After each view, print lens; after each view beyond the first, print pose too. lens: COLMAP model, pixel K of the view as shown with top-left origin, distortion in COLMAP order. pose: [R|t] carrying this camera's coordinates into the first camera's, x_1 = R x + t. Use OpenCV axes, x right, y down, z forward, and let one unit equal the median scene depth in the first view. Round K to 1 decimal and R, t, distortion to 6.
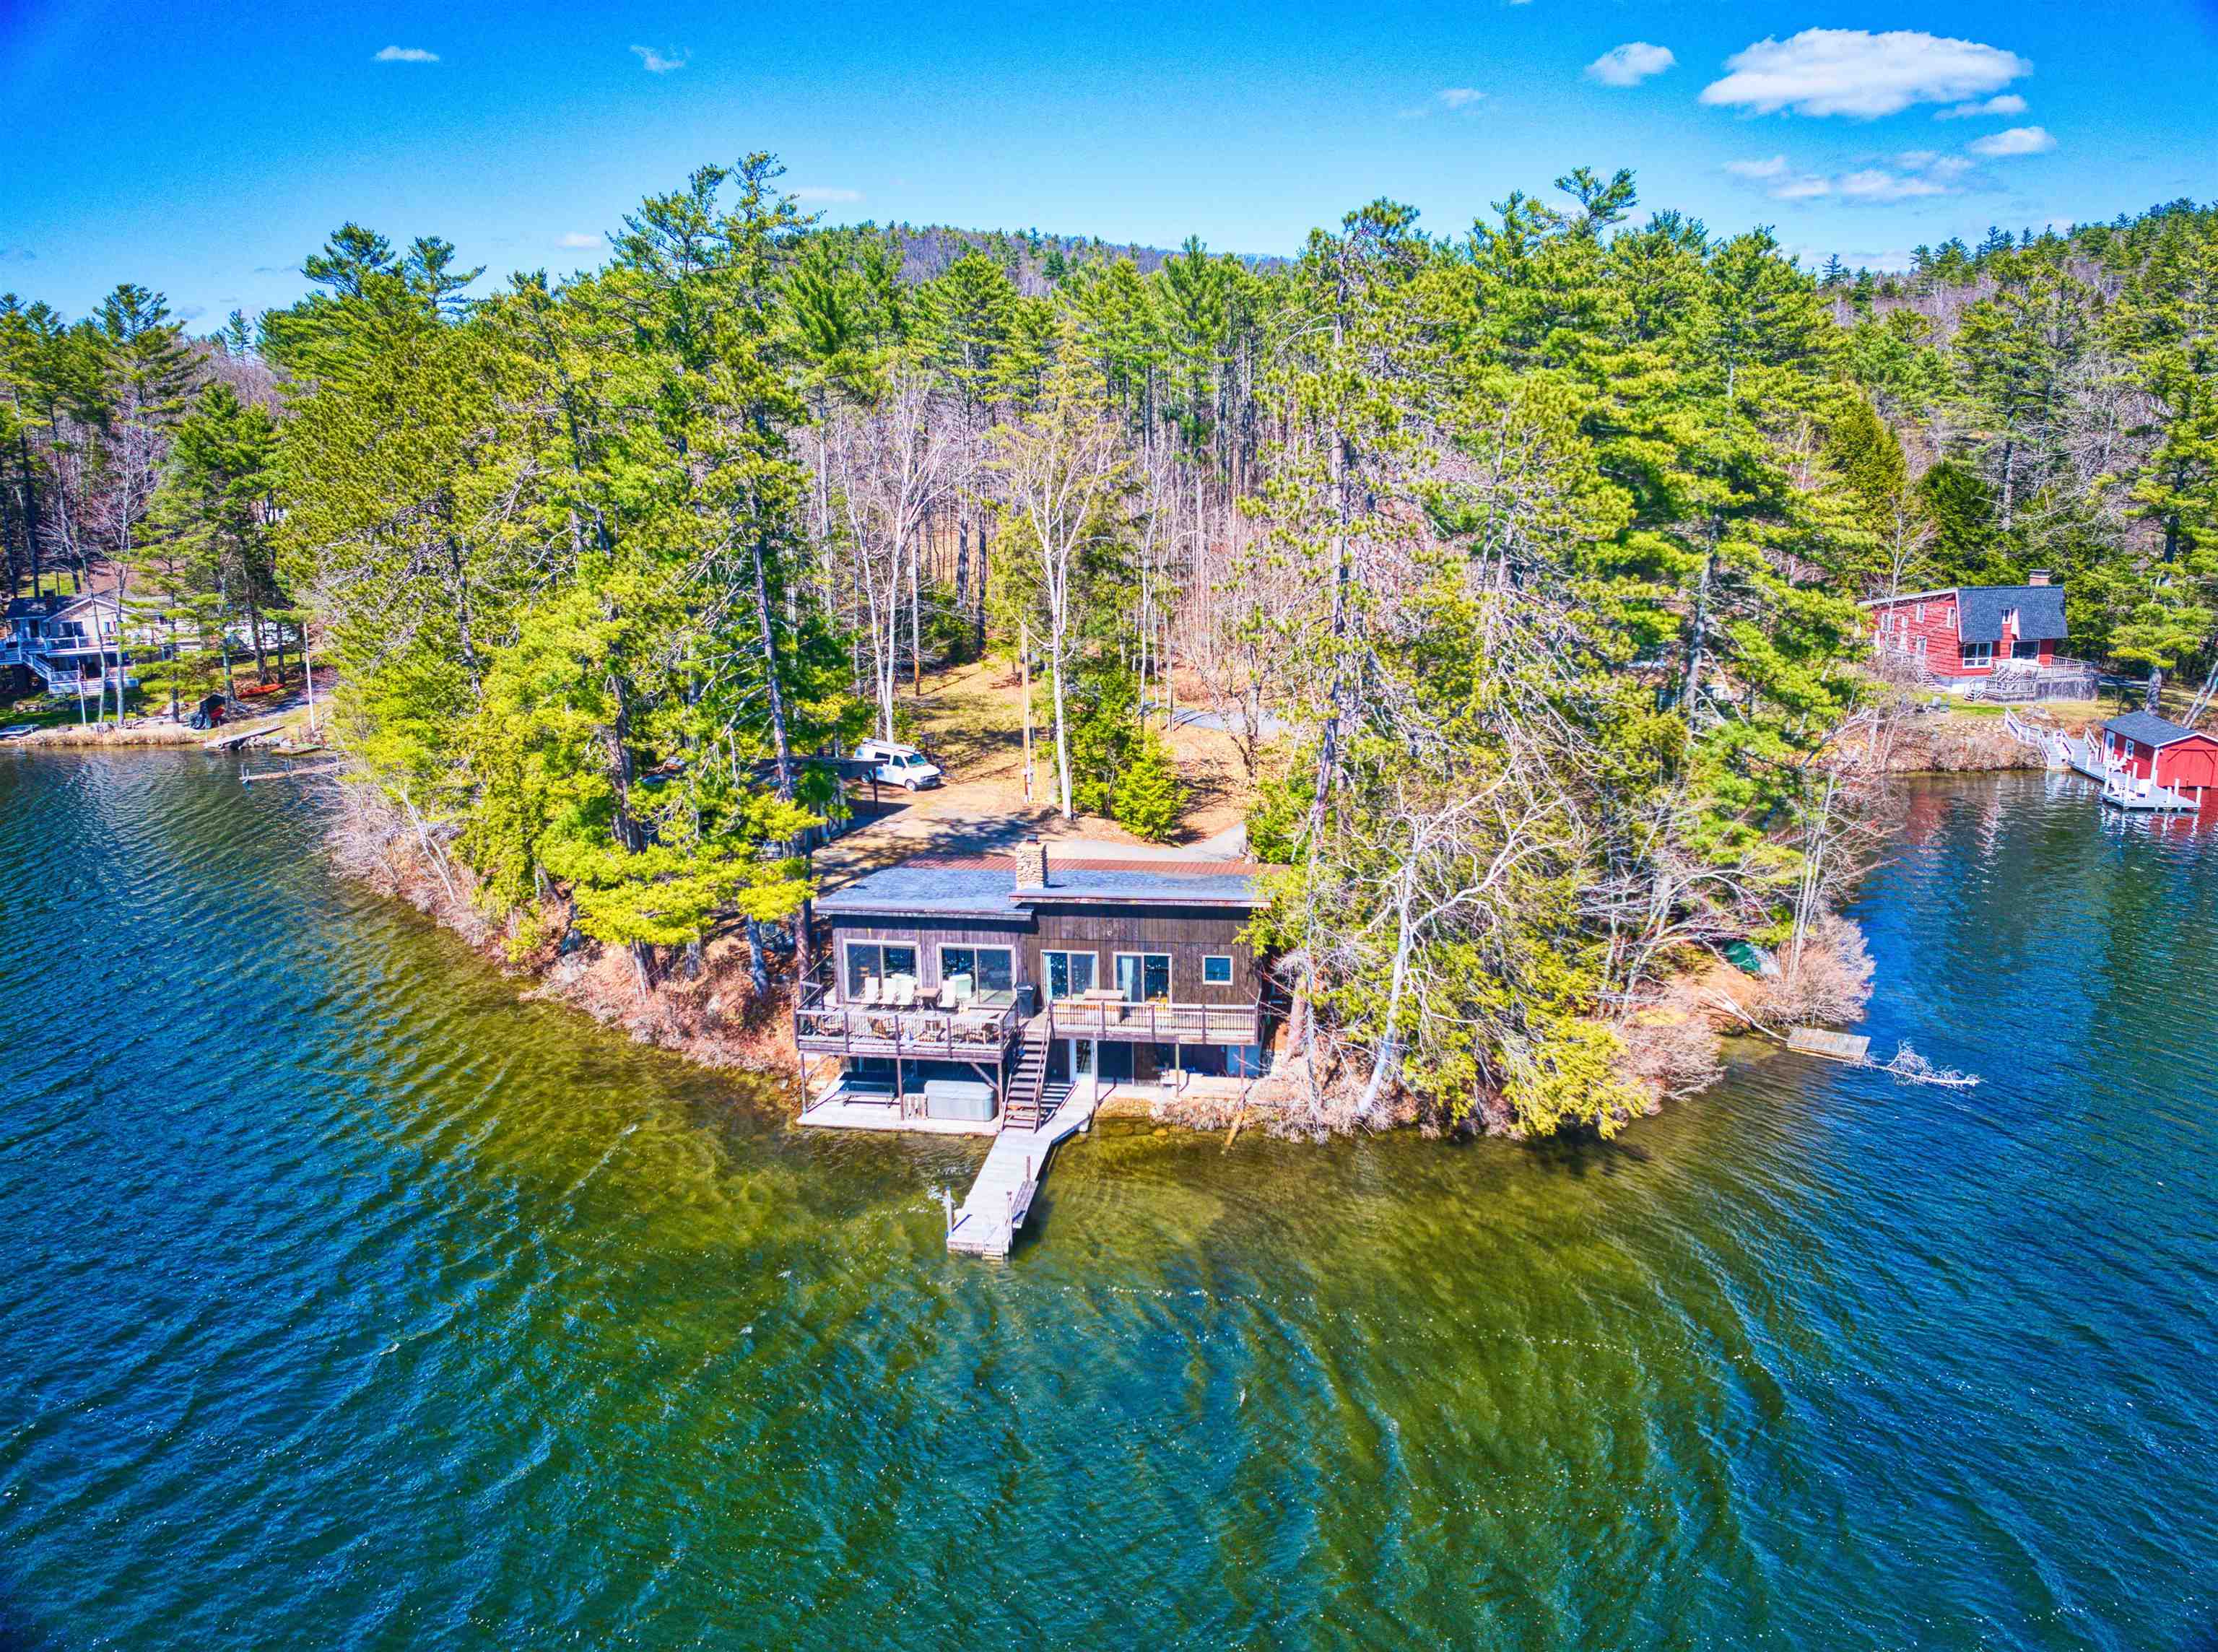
lens RADIAL K [[1622.2, 0, 1116.1], [0, 1622.2, 821.4], [0, 0, 1]] dist [-0.096449, 0.001599]
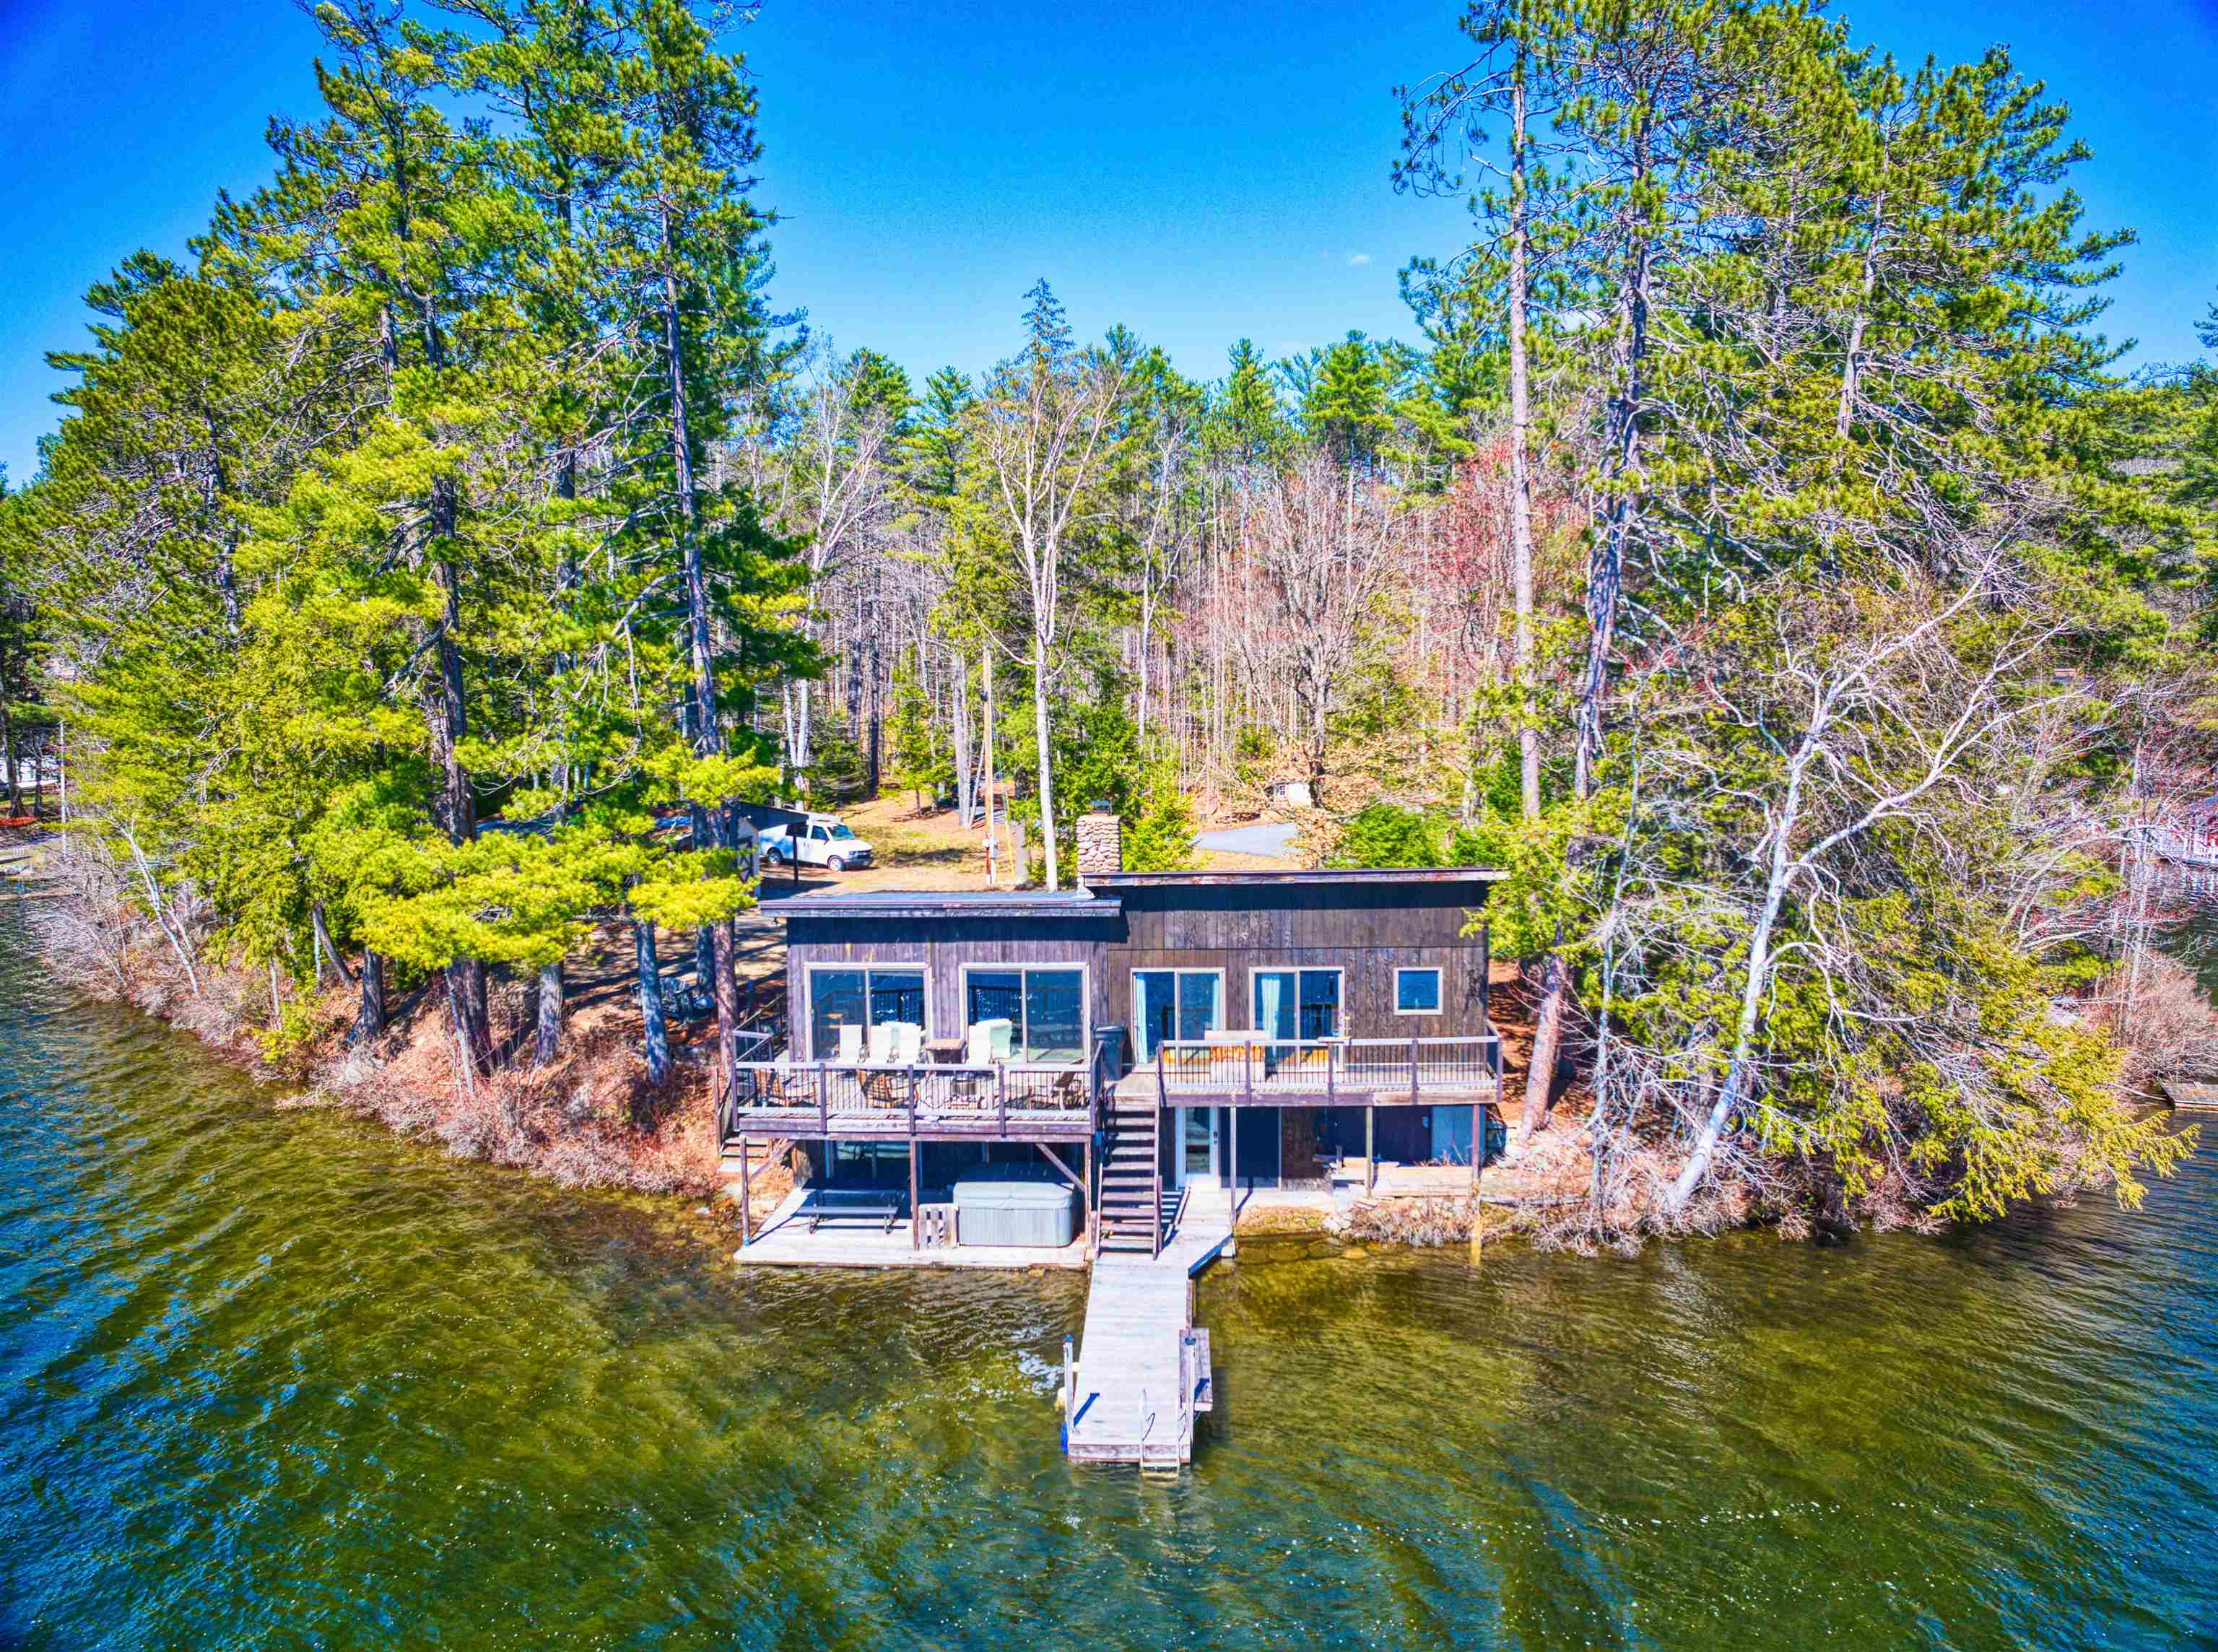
lens RADIAL K [[1622.2, 0, 1119.3], [0, 1622.2, 817.4], [0, 0, 1]] dist [-0.096449, 0.001599]
pose [[0.995112, -0.006885, 0.098513, -0.107257], [0.021148, 0.989282, -0.144479, 0.107144], [-0.096463, 0.145856, 0.984592, 0.366000]]
